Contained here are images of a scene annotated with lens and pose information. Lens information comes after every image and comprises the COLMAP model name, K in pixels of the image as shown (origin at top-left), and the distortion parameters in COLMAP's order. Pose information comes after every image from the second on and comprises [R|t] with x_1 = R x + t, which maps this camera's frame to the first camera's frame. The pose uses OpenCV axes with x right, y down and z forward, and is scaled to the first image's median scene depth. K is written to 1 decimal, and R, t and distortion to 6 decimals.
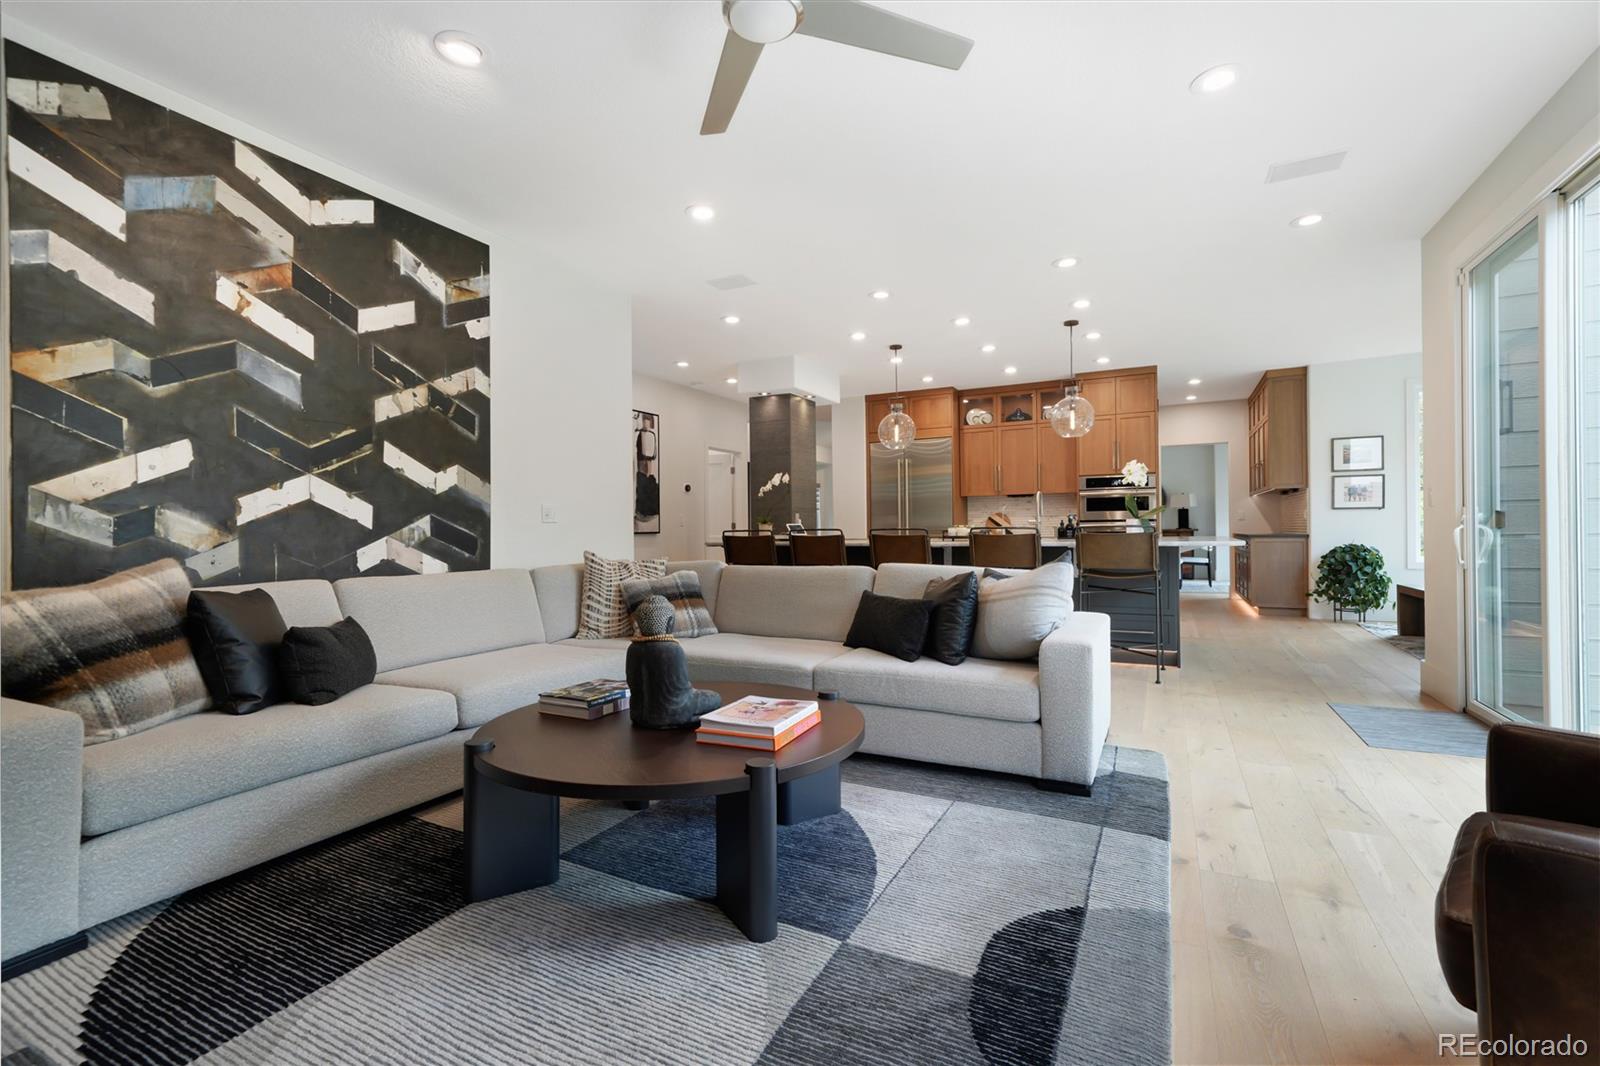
lens RADIAL K [[694.2, 0, 800.0], [0, 694.2, 533.0], [0, 0, 1]] dist [0.002260, 0.000198]
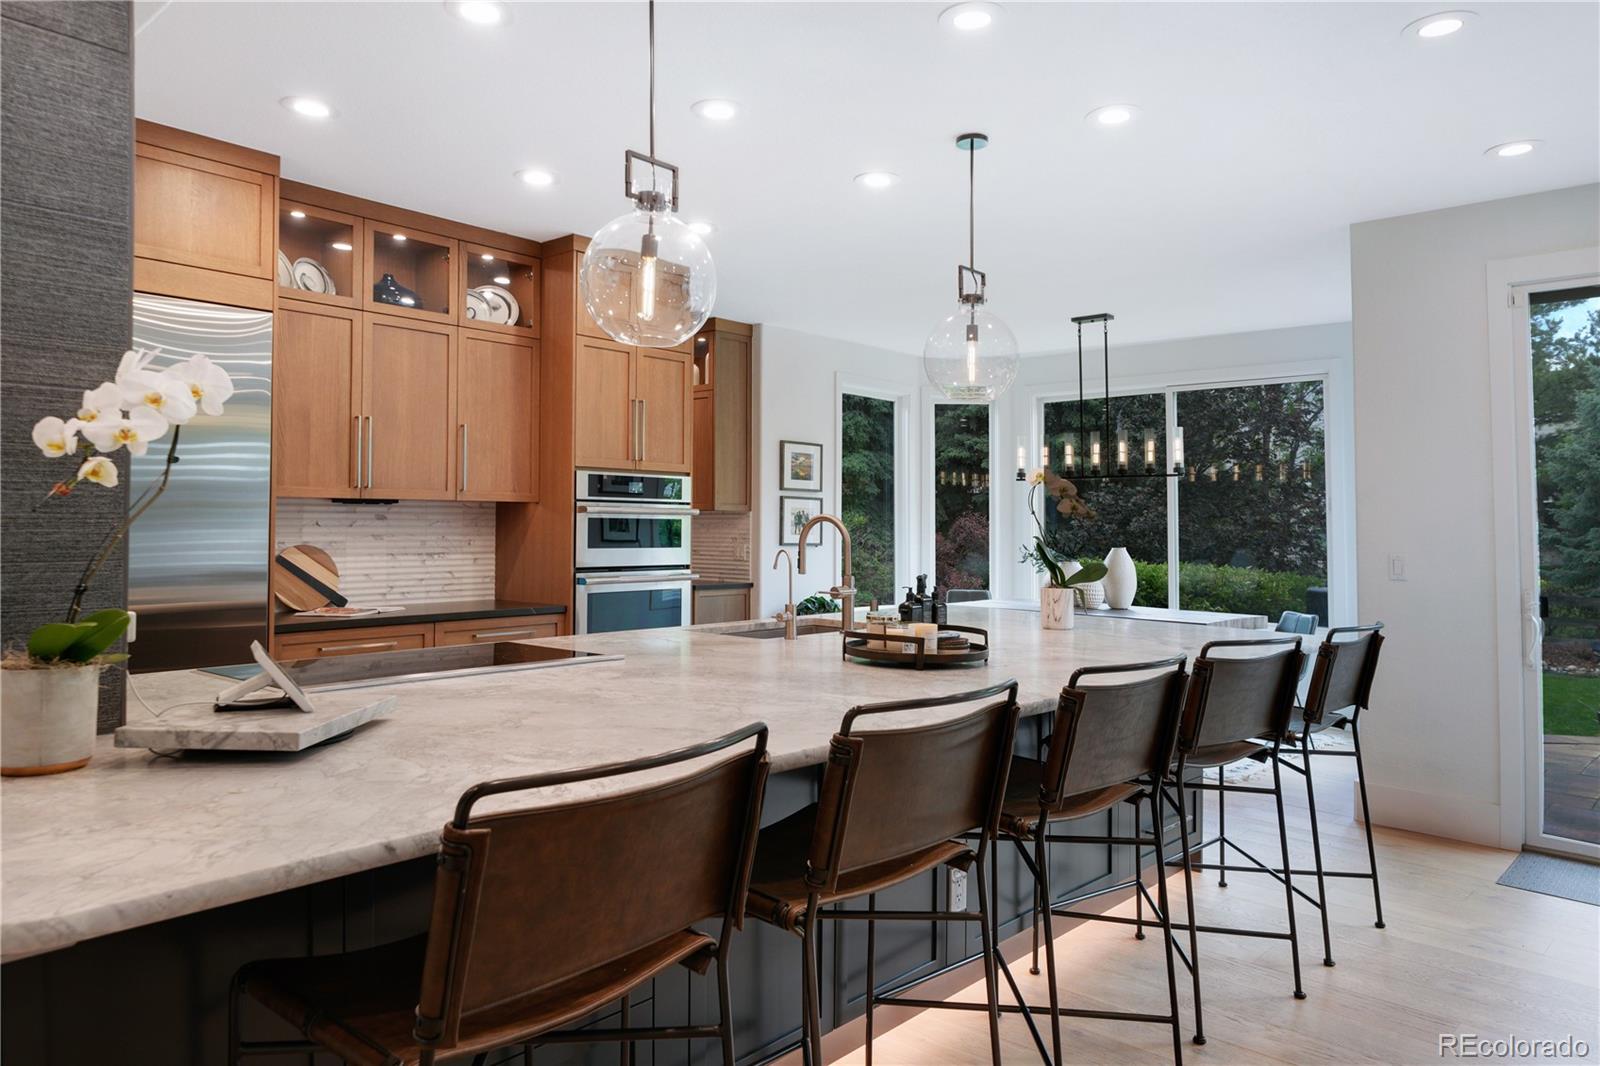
lens RADIAL K [[1049.5, 0, 777.0], [0, 1049.5, 534.0], [0, 0, 1]] dist [0.025943, -0.000106]
pose [[0.264883, 0.007031, 0.964255, -0.211996], [-0.008528, 0.999951, -0.004948, -0.039223], [-0.964243, -0.006913, 0.264930, 0.716321]]
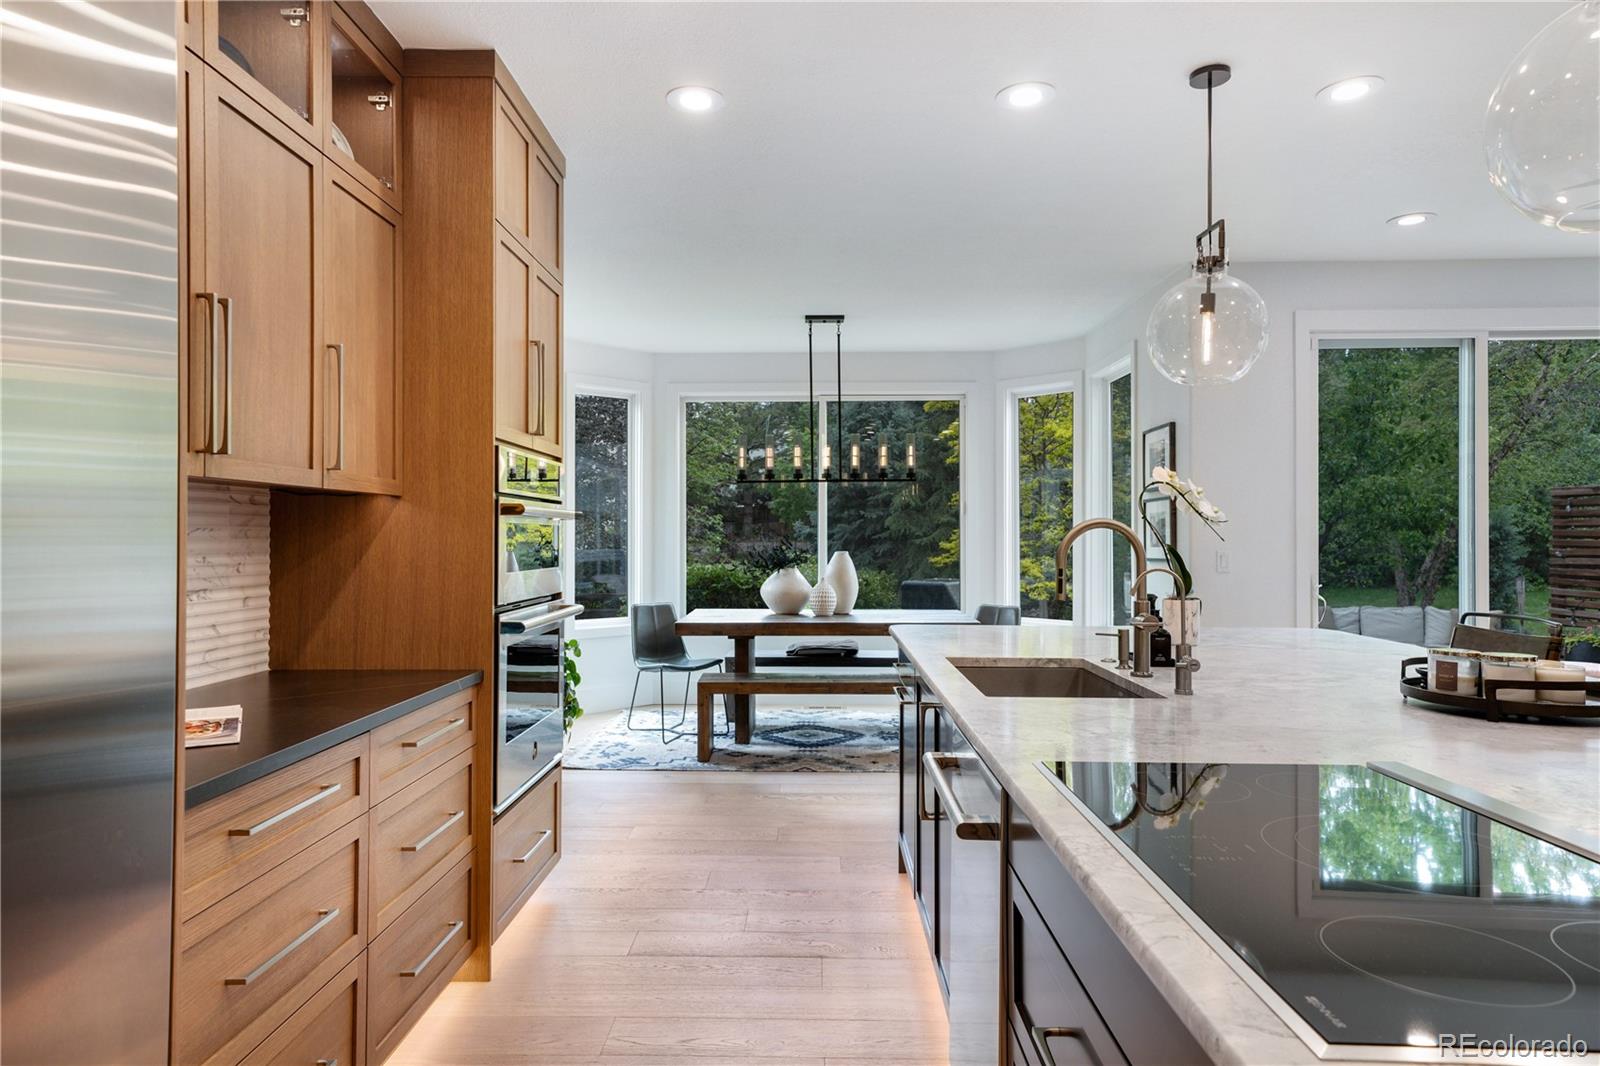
lens RADIAL K [[974.8, 0, 802.5], [0, 974.8, 527.9], [0, 0, 1]] dist [0.022056, -0.000107]
pose [[-0.446263, 0.020553, 0.894666, 0.016118], [0.011581, 0.999785, -0.017191, -0.041414], [-0.894827, 0.002689, -0.446405, 1.093477]]
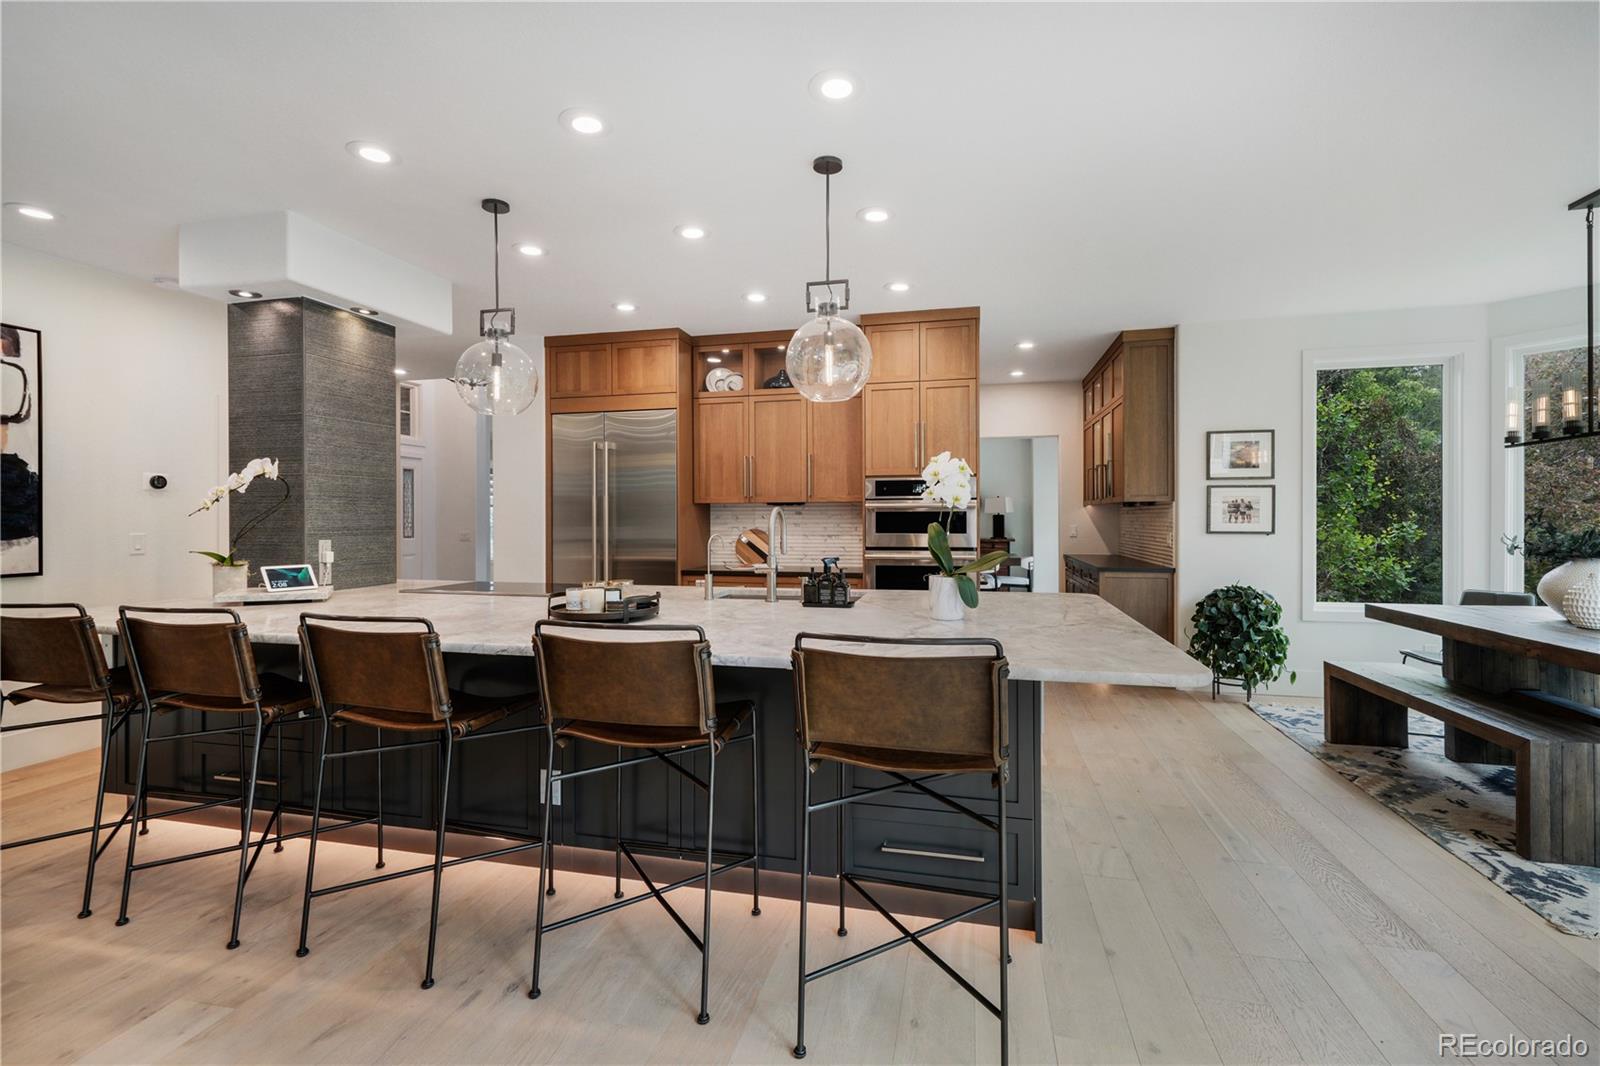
lens RADIAL K [[698.2, 0, 795.7], [0, 698.2, 520.9], [0, 0, 1]] dist [0.009617, 0.000092]
pose [[0.971951, 0.007972, 0.235048, 0.194786], [-0.007604, 0.999968, -0.002472, -0.040833], [-0.235060, 0.000616, 0.971981, 0.404612]]
